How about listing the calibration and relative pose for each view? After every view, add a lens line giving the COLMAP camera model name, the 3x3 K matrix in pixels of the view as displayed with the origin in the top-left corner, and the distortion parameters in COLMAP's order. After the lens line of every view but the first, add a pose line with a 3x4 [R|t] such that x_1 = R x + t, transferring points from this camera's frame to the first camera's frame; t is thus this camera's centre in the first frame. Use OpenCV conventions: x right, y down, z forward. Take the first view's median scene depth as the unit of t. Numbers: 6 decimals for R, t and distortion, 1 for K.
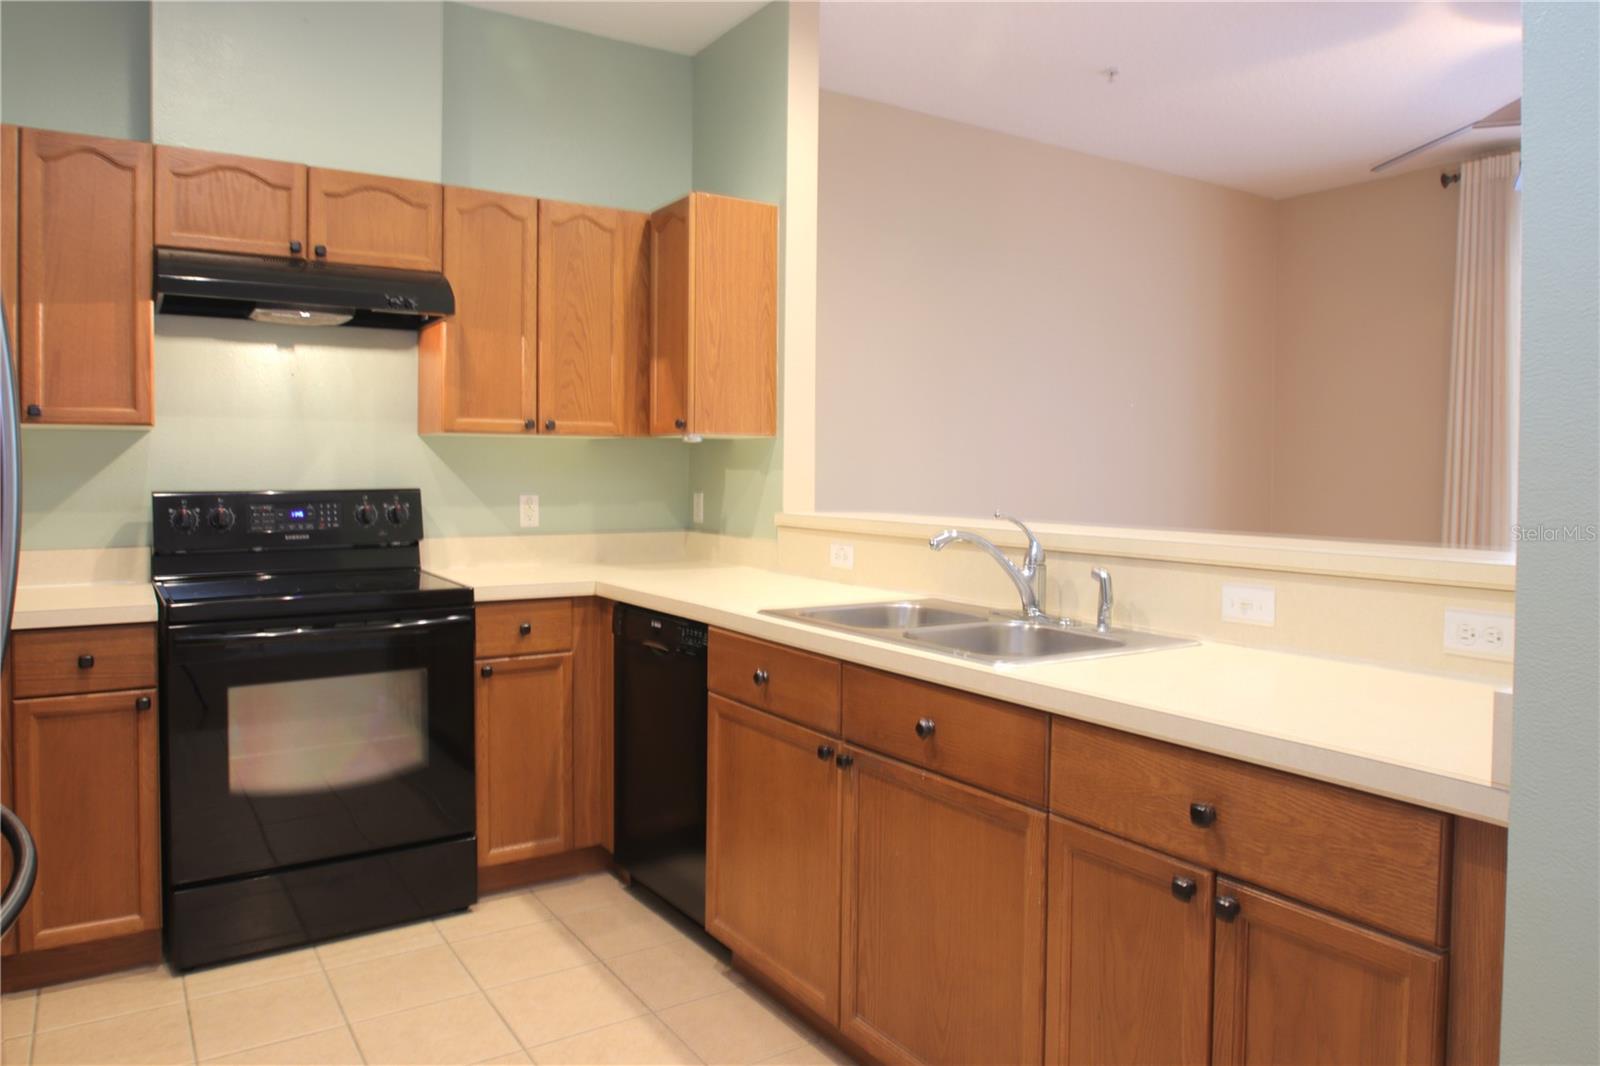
lens RADIAL K [[1071.6, 0, 799.9], [0, 1071.6, 495.8], [0, 0, 1]] dist [-0.033415, 0.002688]
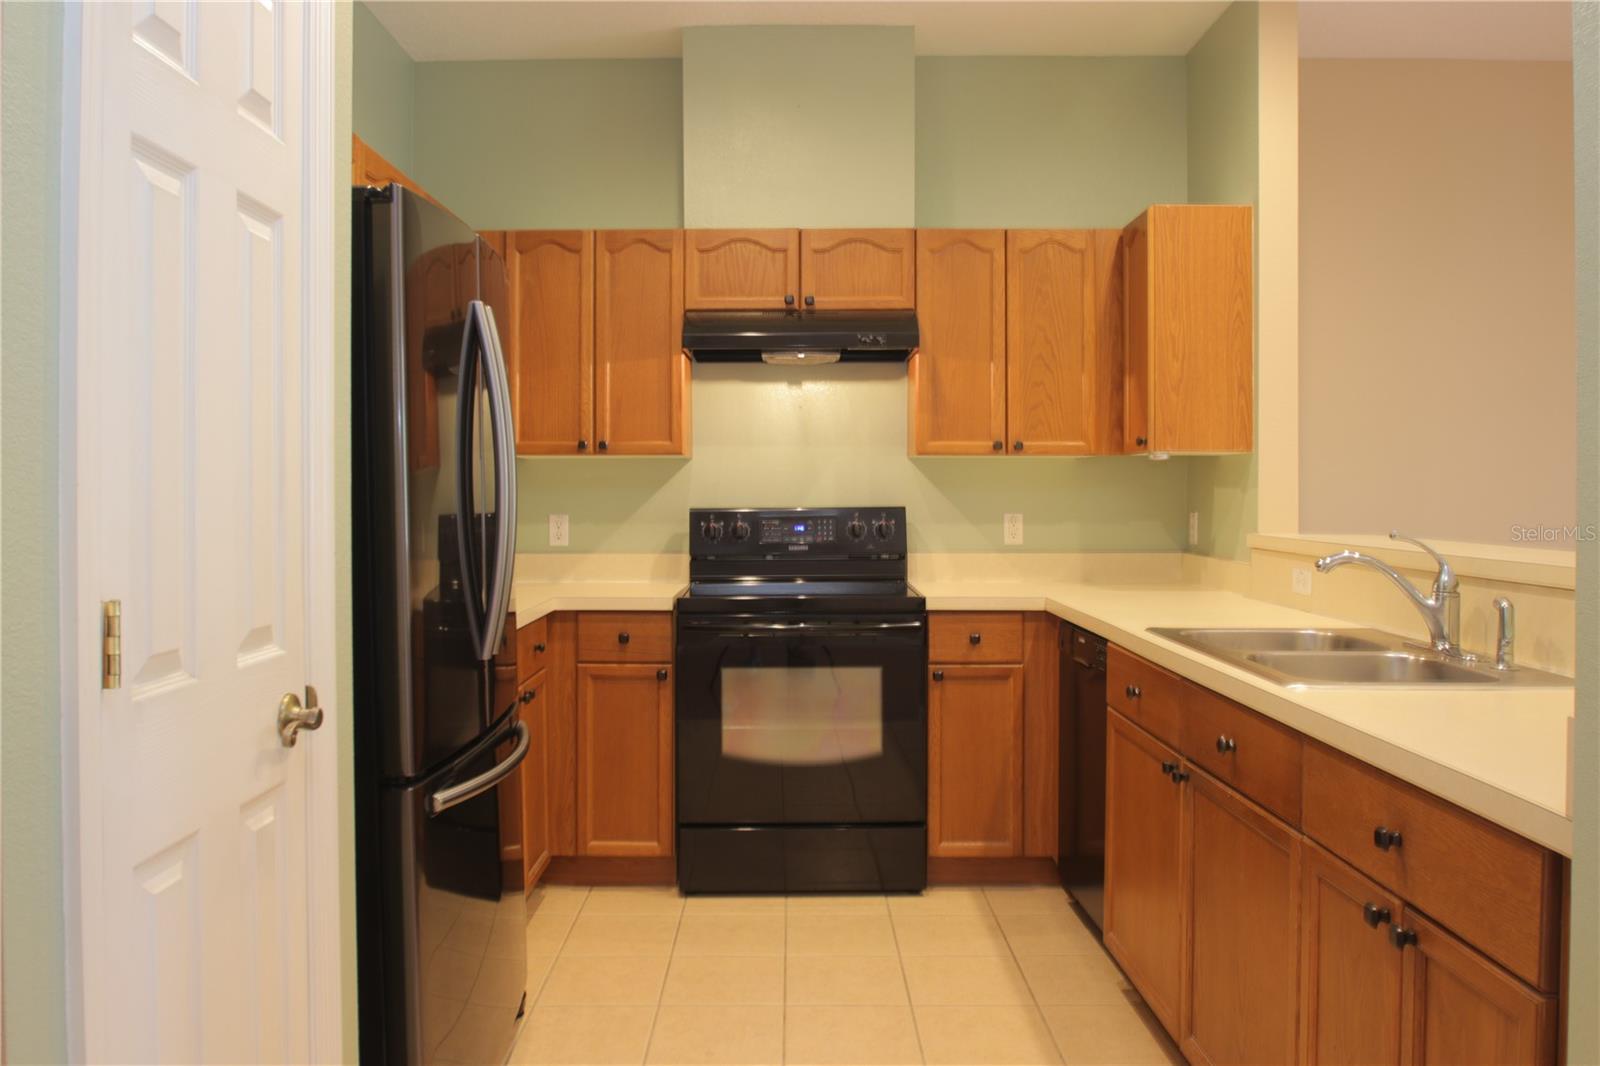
lens RADIAL K [[1192.4, 0, 798.5], [0, 1192.4, 497.5], [0, 0, 1]] dist [-0.048661, 0.000558]
pose [[0.839258, -0.001584, -0.543731, 0.238701], [-0.008840, 0.999824, -0.016557, 0.005421], [0.543662, 0.018702, 0.839096, -0.090160]]
